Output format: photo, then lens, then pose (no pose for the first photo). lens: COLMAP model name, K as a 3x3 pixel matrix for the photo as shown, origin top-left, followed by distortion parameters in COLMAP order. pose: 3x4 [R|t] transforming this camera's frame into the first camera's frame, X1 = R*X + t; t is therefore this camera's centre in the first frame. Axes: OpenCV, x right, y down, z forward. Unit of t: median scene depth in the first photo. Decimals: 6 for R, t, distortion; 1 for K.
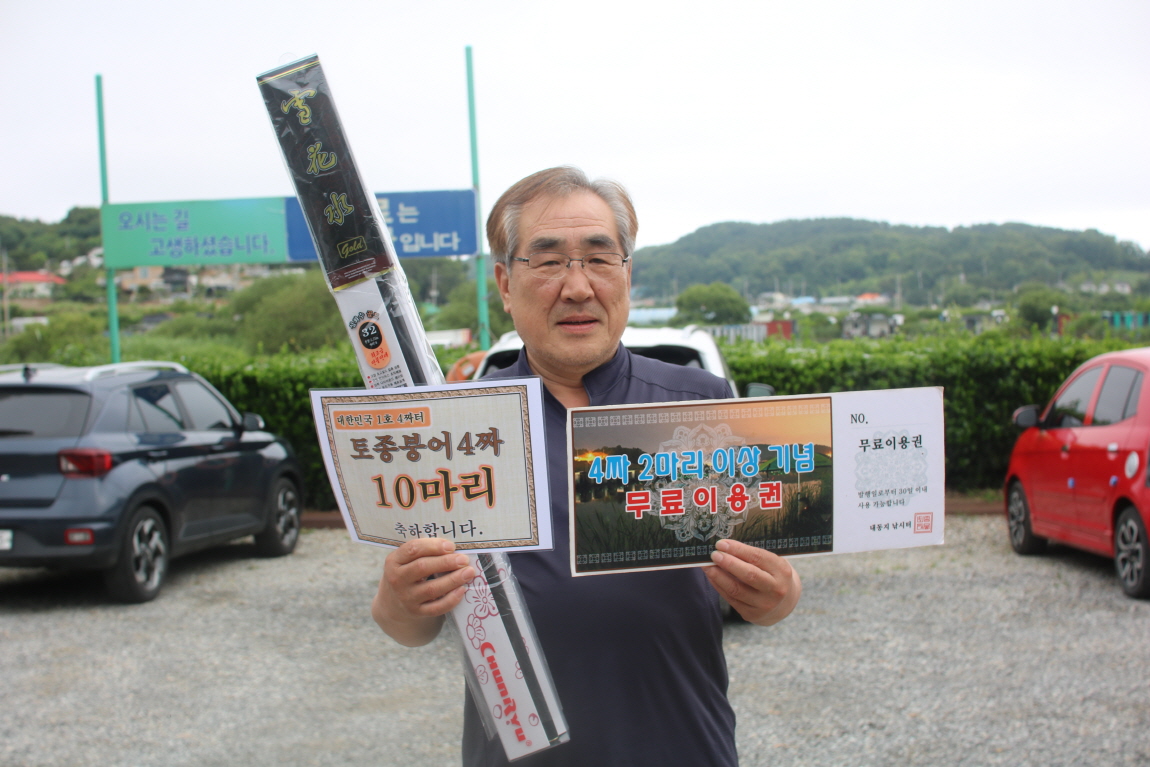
lens RADIAL K [[1624.6, 0, 575.0], [0, 1624.6, 383.5], [0, 0, 1]] dist [-0.158145, 0.213789]
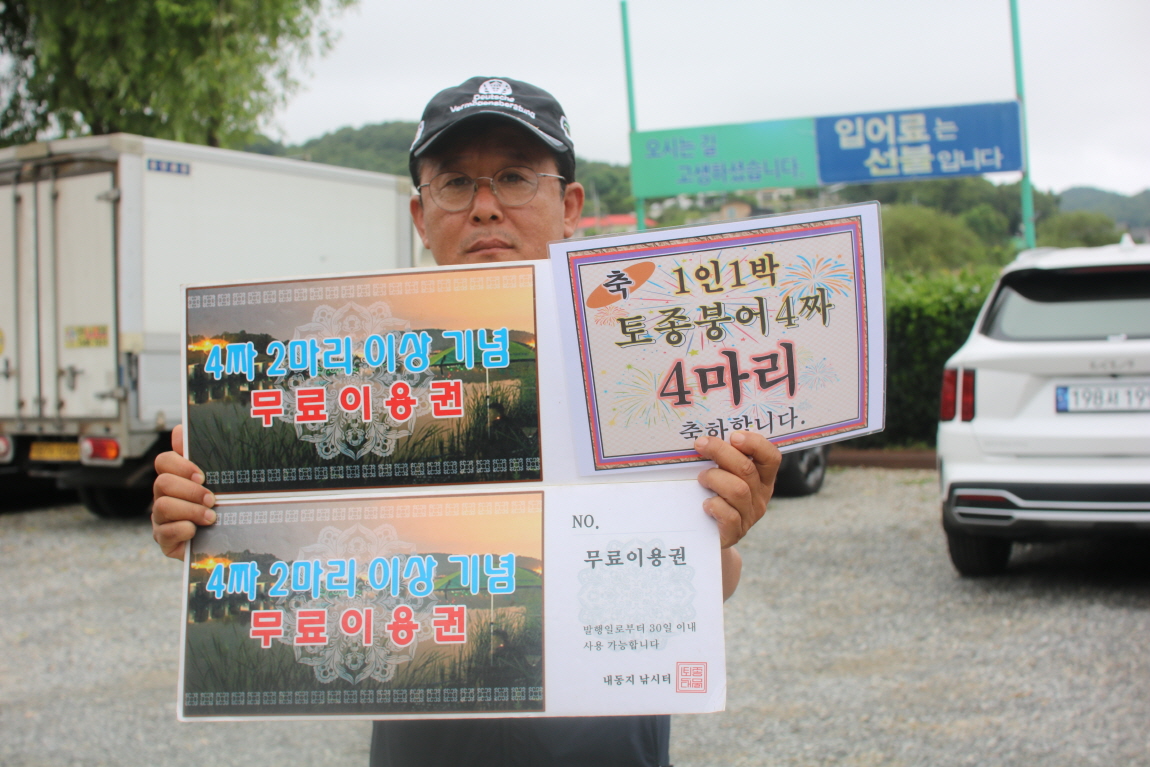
lens RADIAL K [[1627.5, 0, 575.0], [0, 1627.5, 383.5], [0, 0, 1]] dist [-0.139318, 0.016416]
pose [[0.935580, 0.005829, -0.353066, 0.027193], [0.007539, 0.999306, 0.036478, 0.005442], [0.353033, -0.036790, 0.934887, 0.067479]]
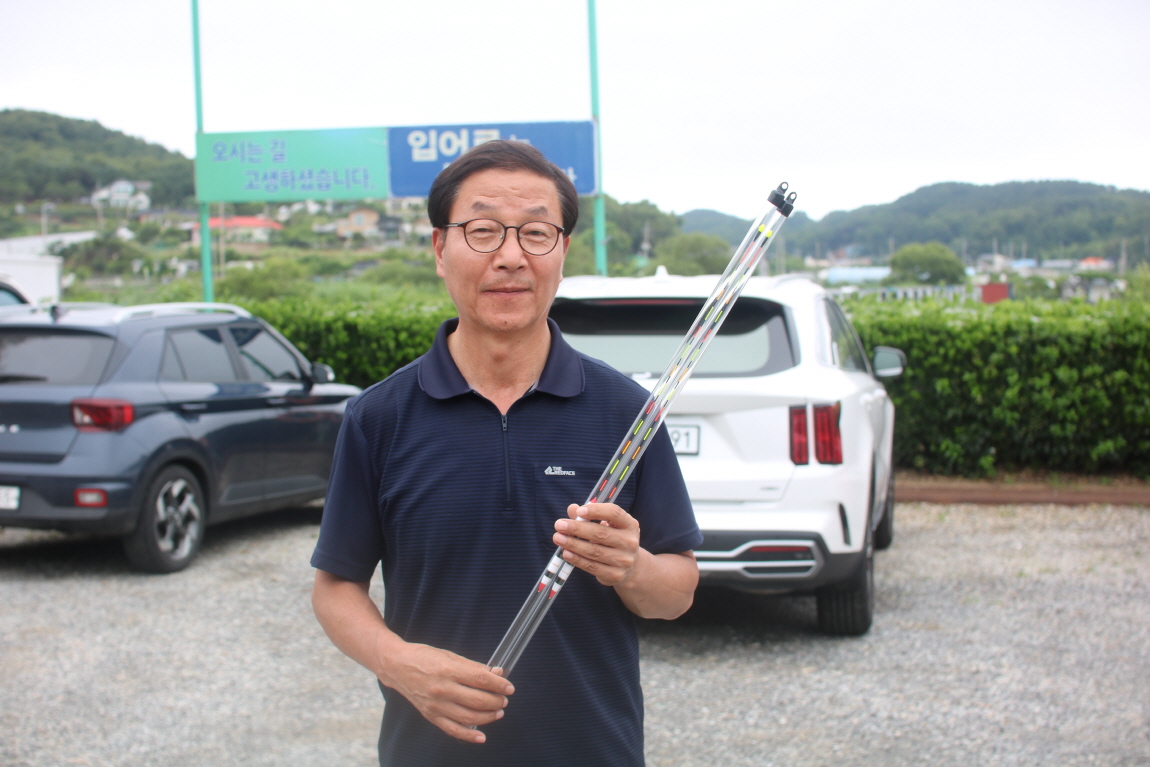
lens RADIAL K [[1622.8, 0, 575.0], [0, 1622.8, 383.5], [0, 0, 1]] dist [-0.171819, 0.282822]
pose [[0.990854, 0.031952, -0.131097, 0.055064], [-0.028283, 0.999157, 0.029757, -0.001280], [0.131938, -0.025777, 0.990923, 0.123540]]
